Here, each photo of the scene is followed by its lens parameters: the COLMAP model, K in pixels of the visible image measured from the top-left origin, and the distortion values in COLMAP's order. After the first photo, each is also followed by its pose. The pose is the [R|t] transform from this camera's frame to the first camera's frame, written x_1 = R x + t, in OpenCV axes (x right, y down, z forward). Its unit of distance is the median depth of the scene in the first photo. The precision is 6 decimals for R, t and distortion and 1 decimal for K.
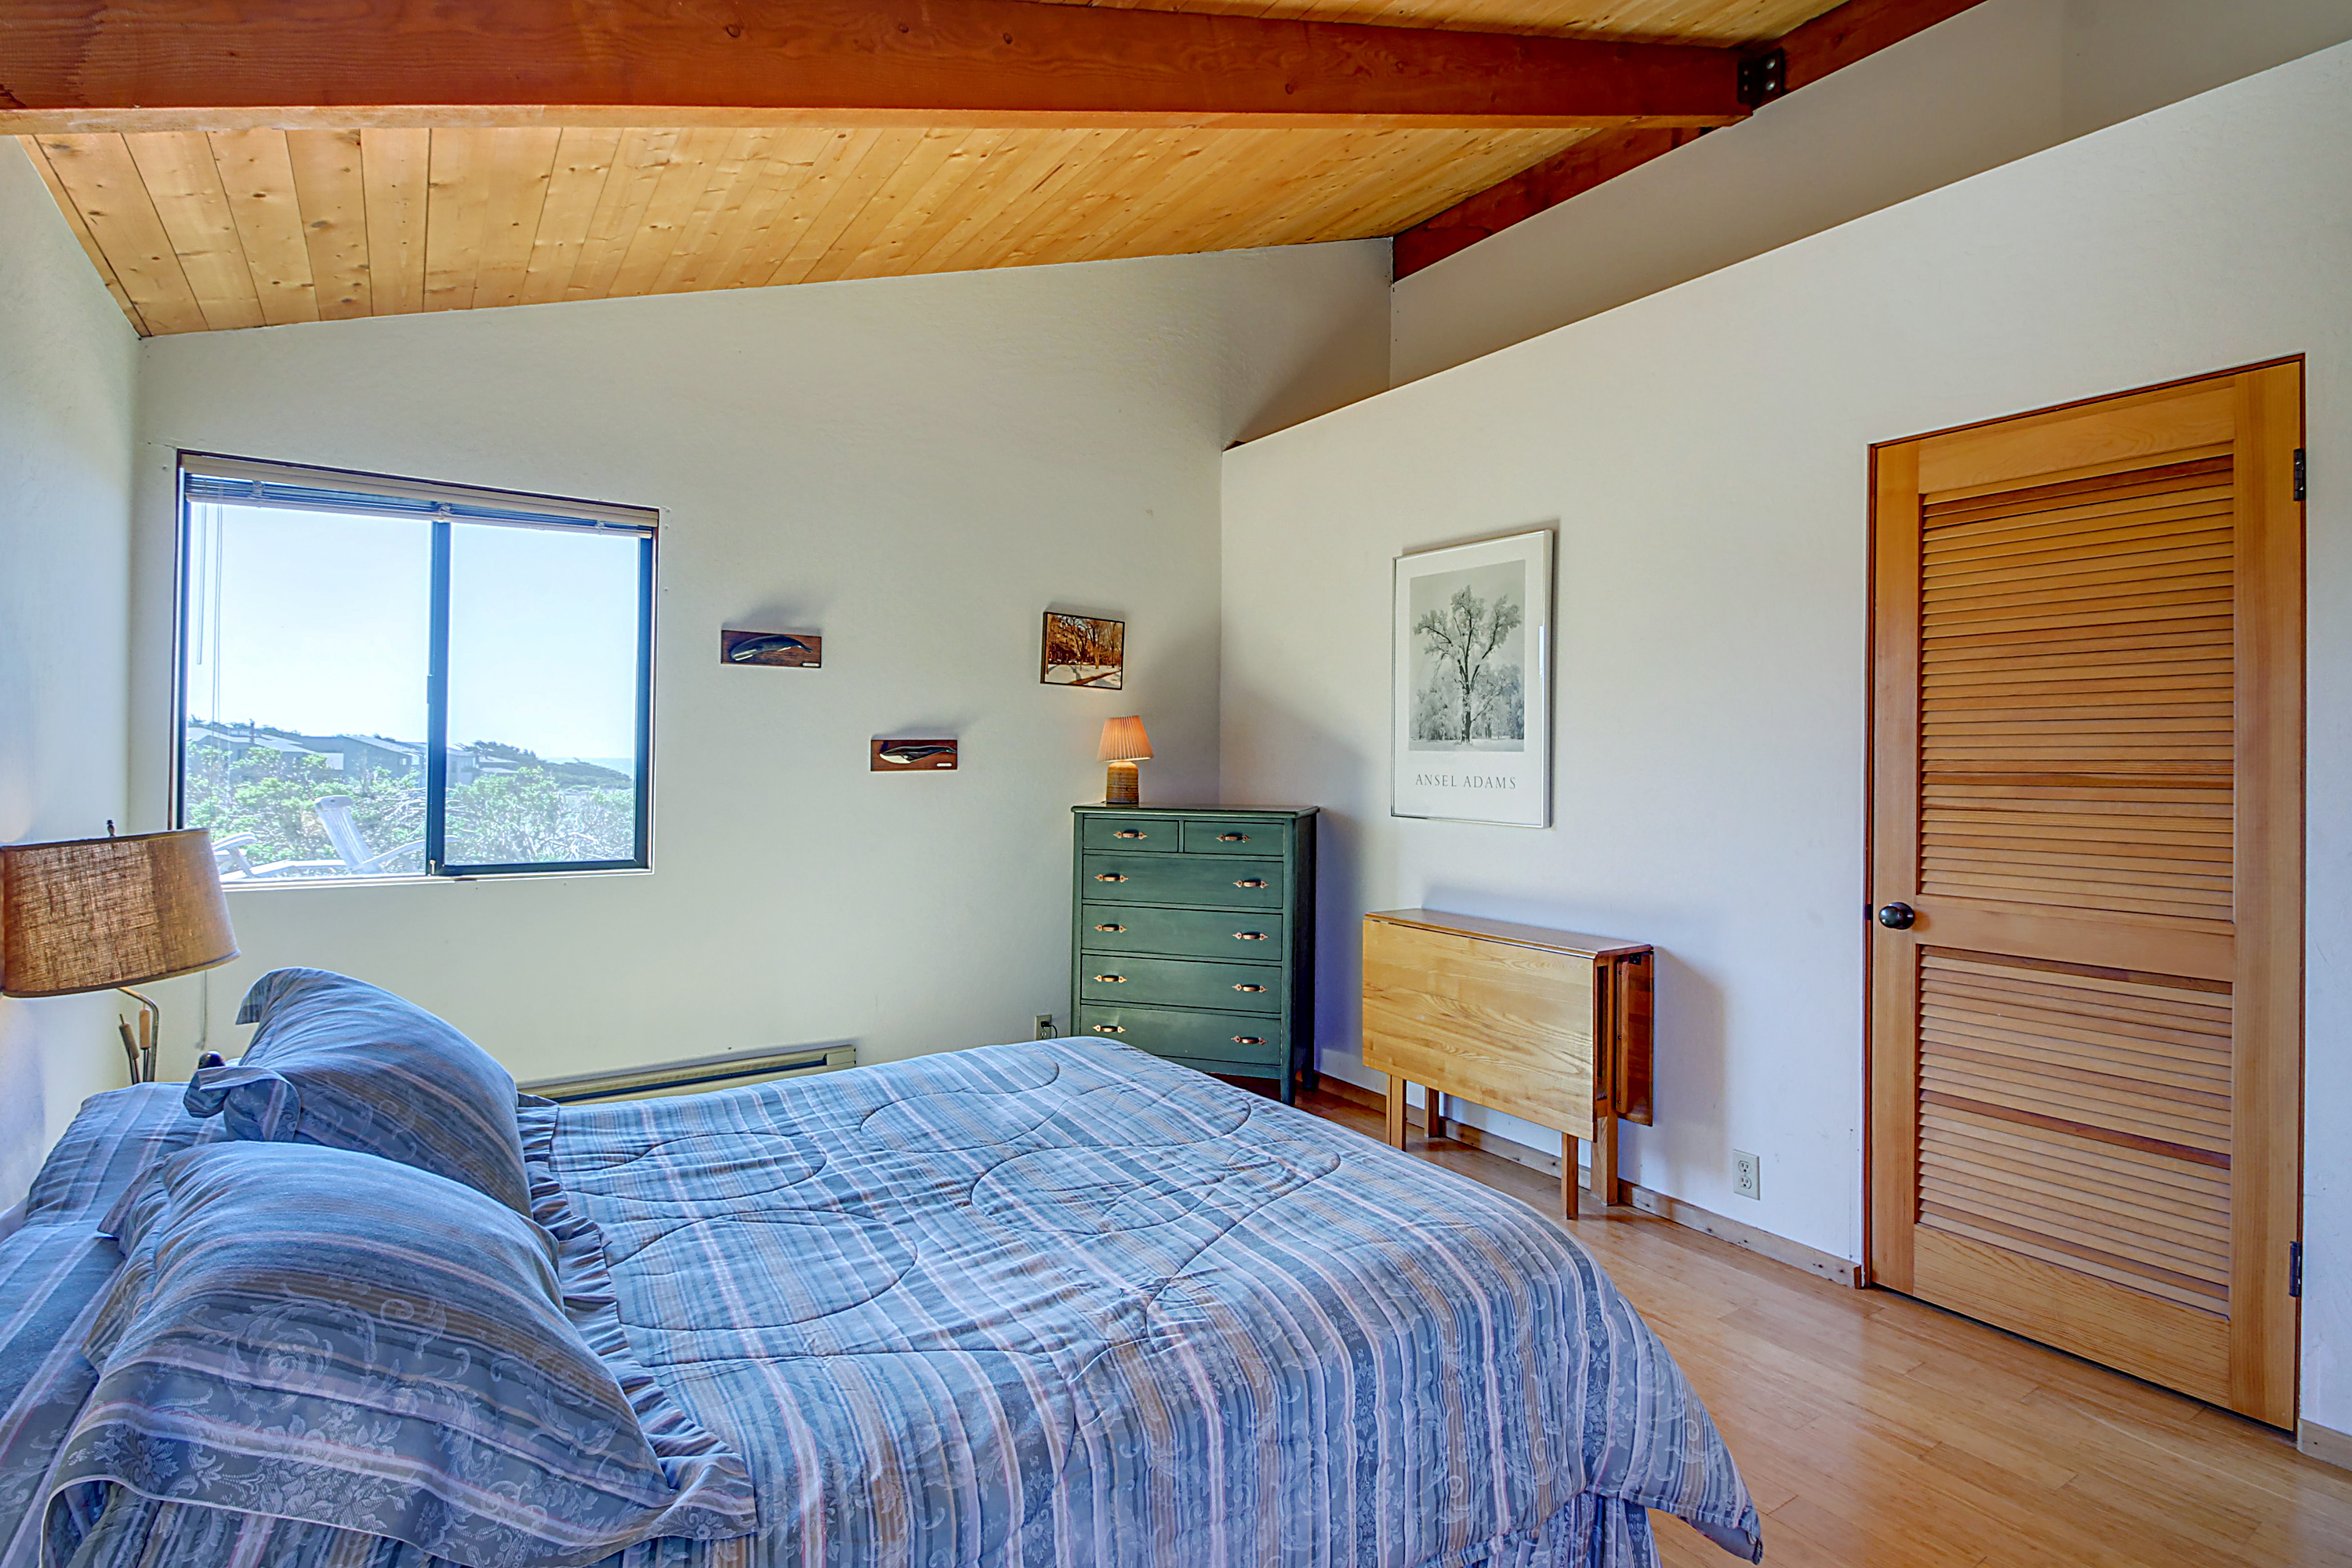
lens RADIAL K [[1075.1, 0, 1183.3], [0, 1075.1, 754.8], [0, 0, 1]] dist [-0.003191, -0.011710]
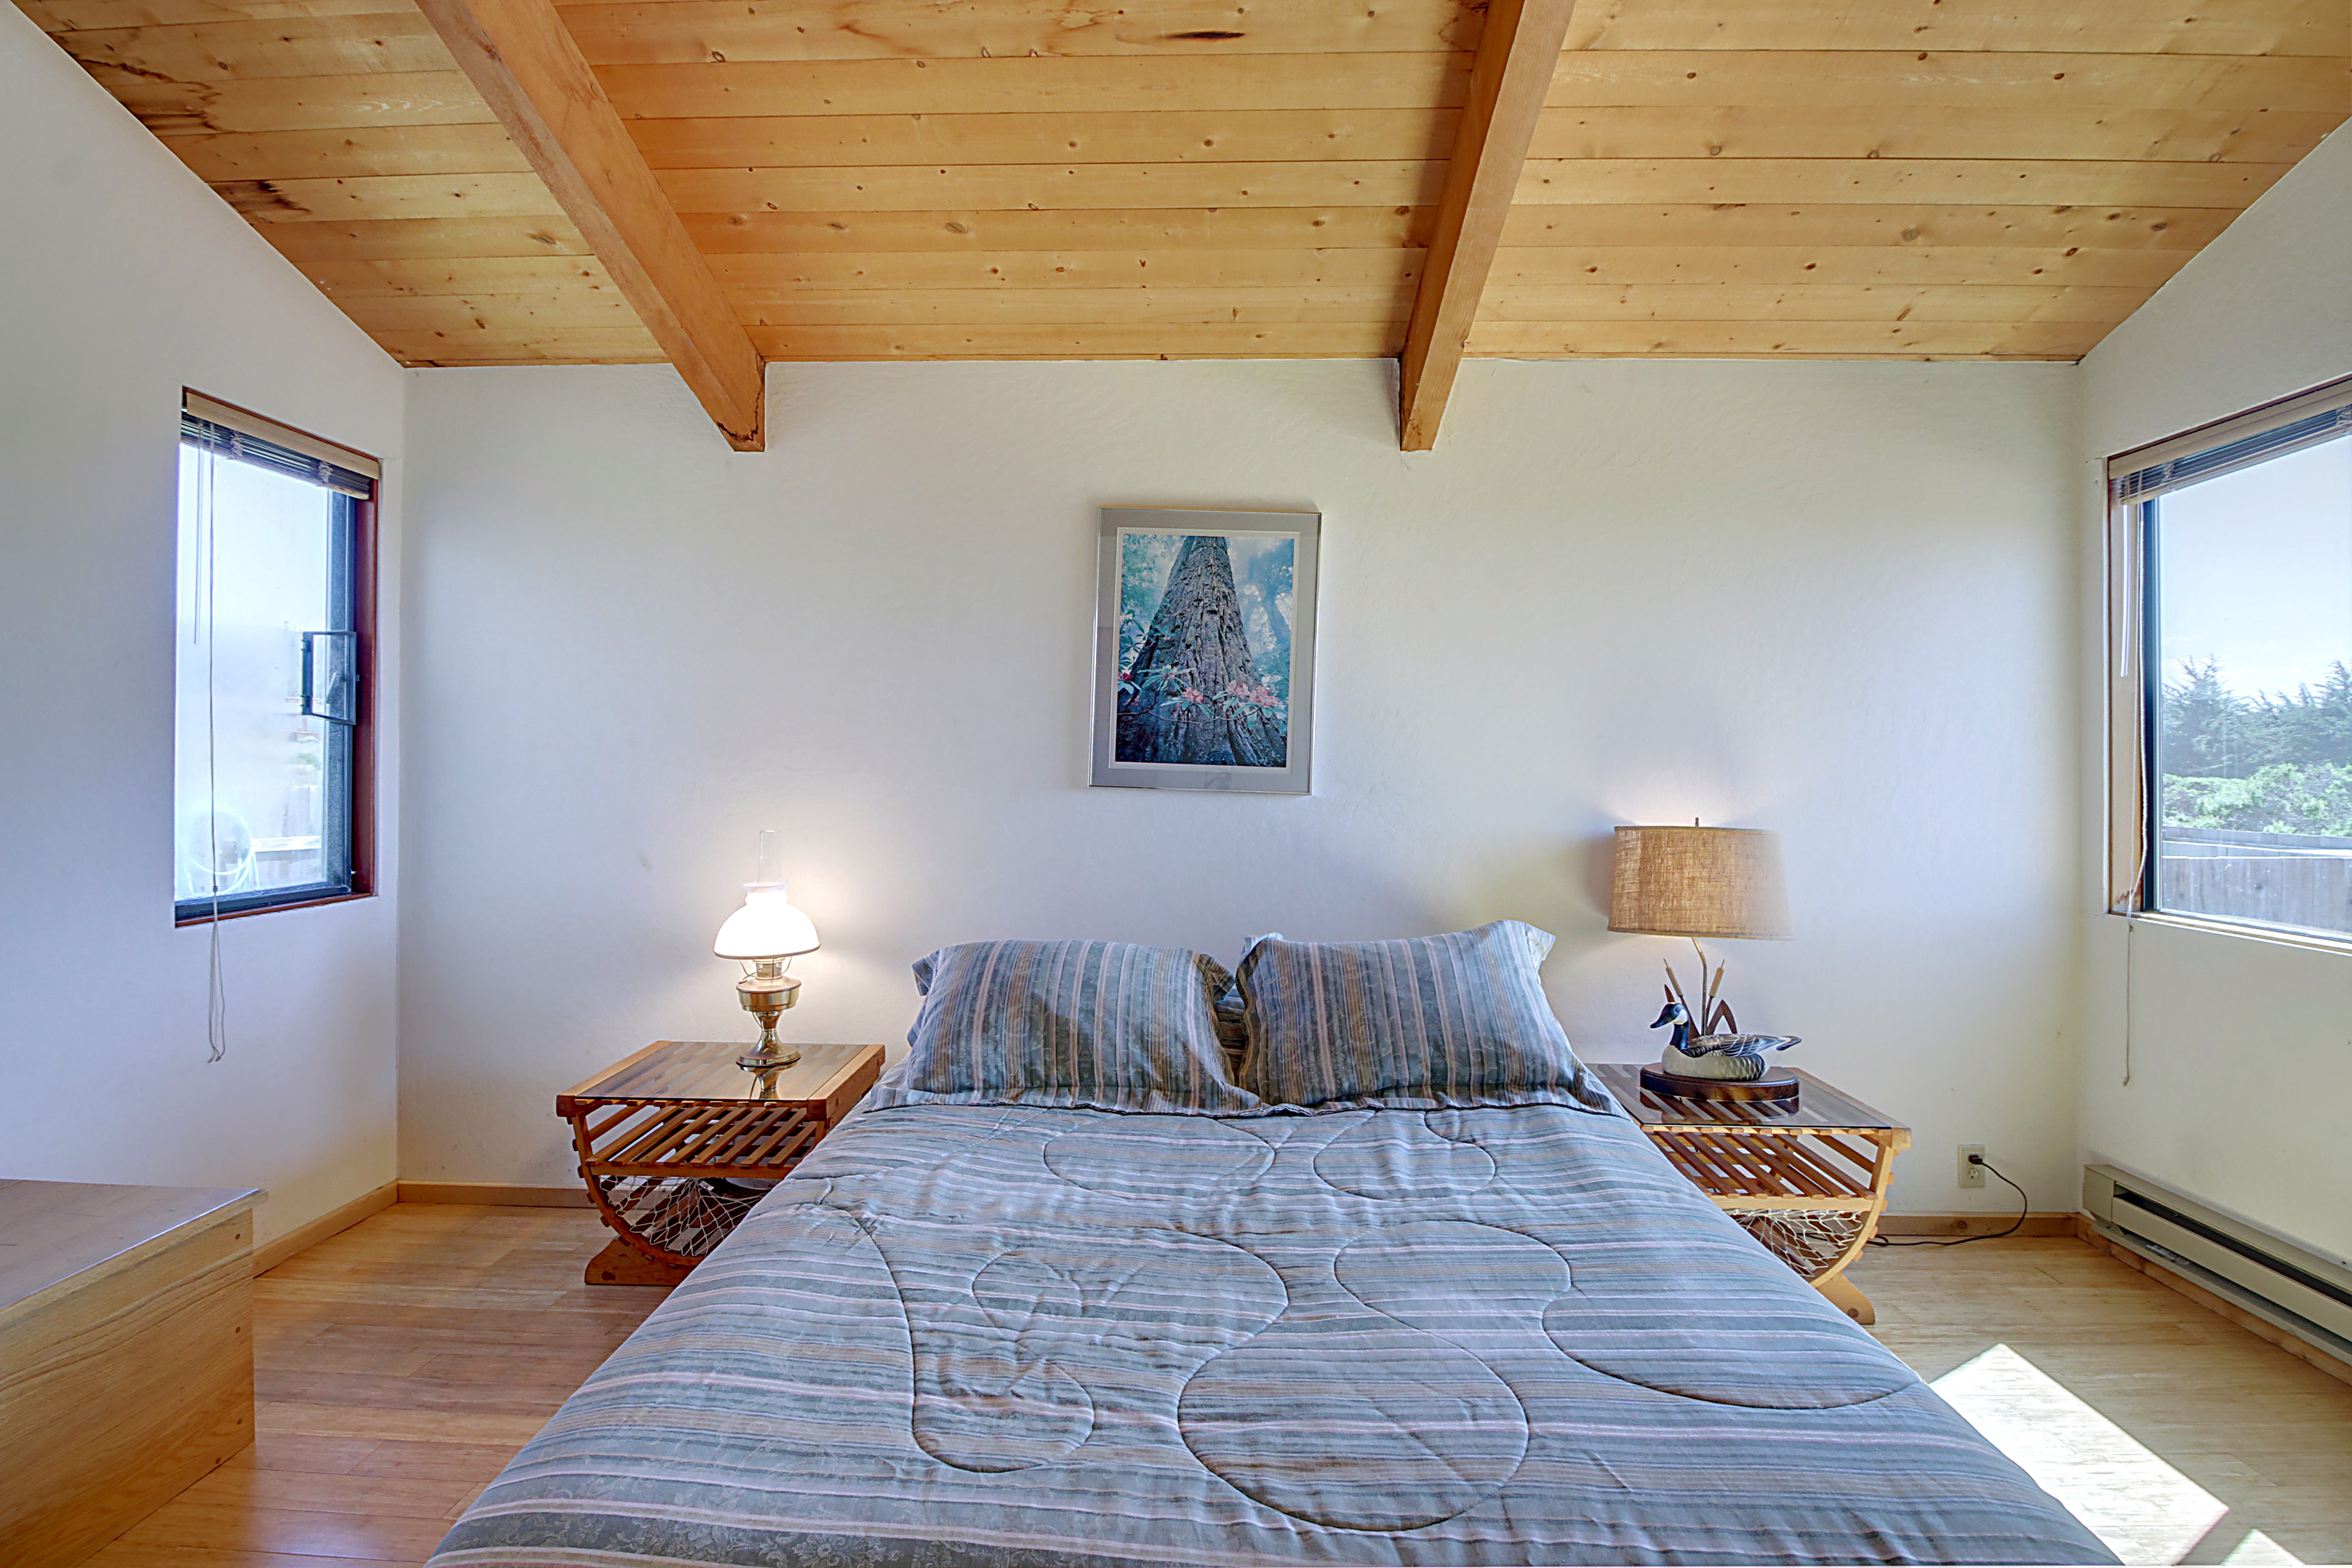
lens RADIAL K [[1075.1, 0, 1183.3], [0, 1075.1, 754.8], [0, 0, 1]] dist [-0.003191, -0.011710]
pose [[-0.563440, -0.023442, -0.825824, 0.240385], [-0.008701, 0.999710, -0.022441, 0.009911], [0.826111, -0.005459, -0.563481, 0.632192]]
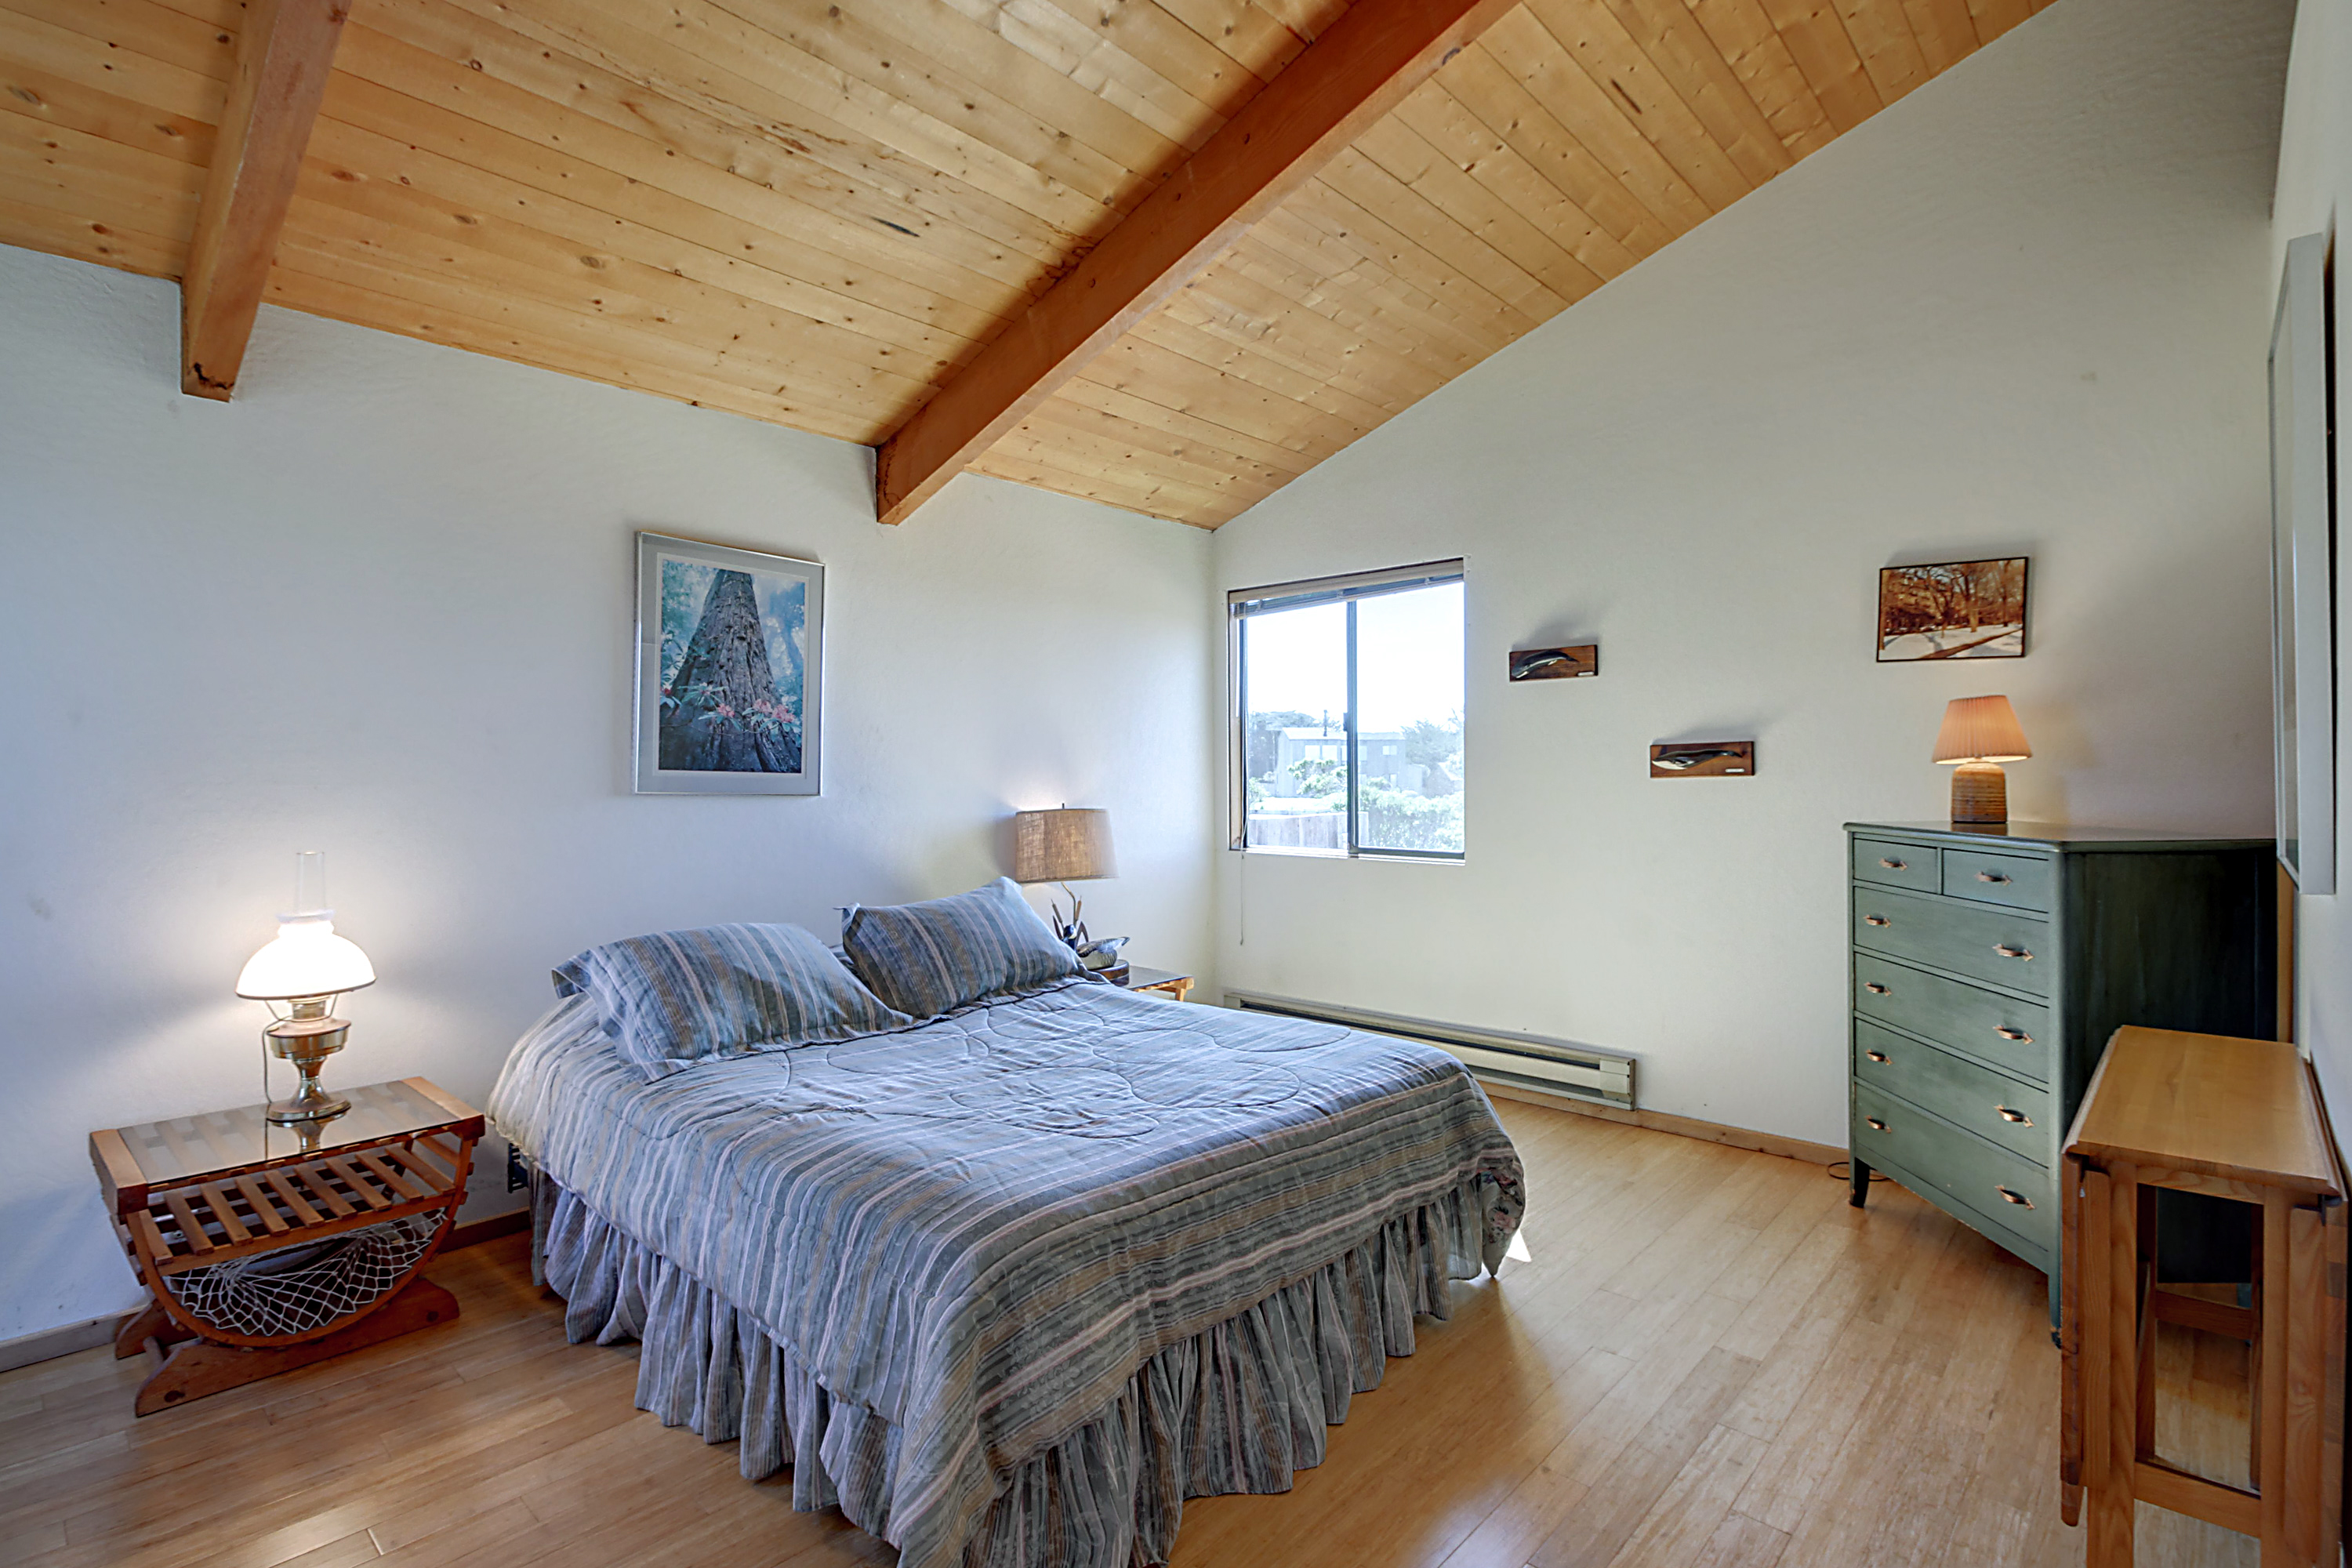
lens RADIAL K [[1096.3, 0, 1185.5], [0, 1096.3, 764.6], [0, 0, 1]] dist [0.001869, -0.012709]
pose [[0.264826, -0.018810, -0.964113, 0.534937], [0.014000, 0.999779, -0.015660, 0.012670], [0.964195, -0.009351, 0.265031, 0.348012]]
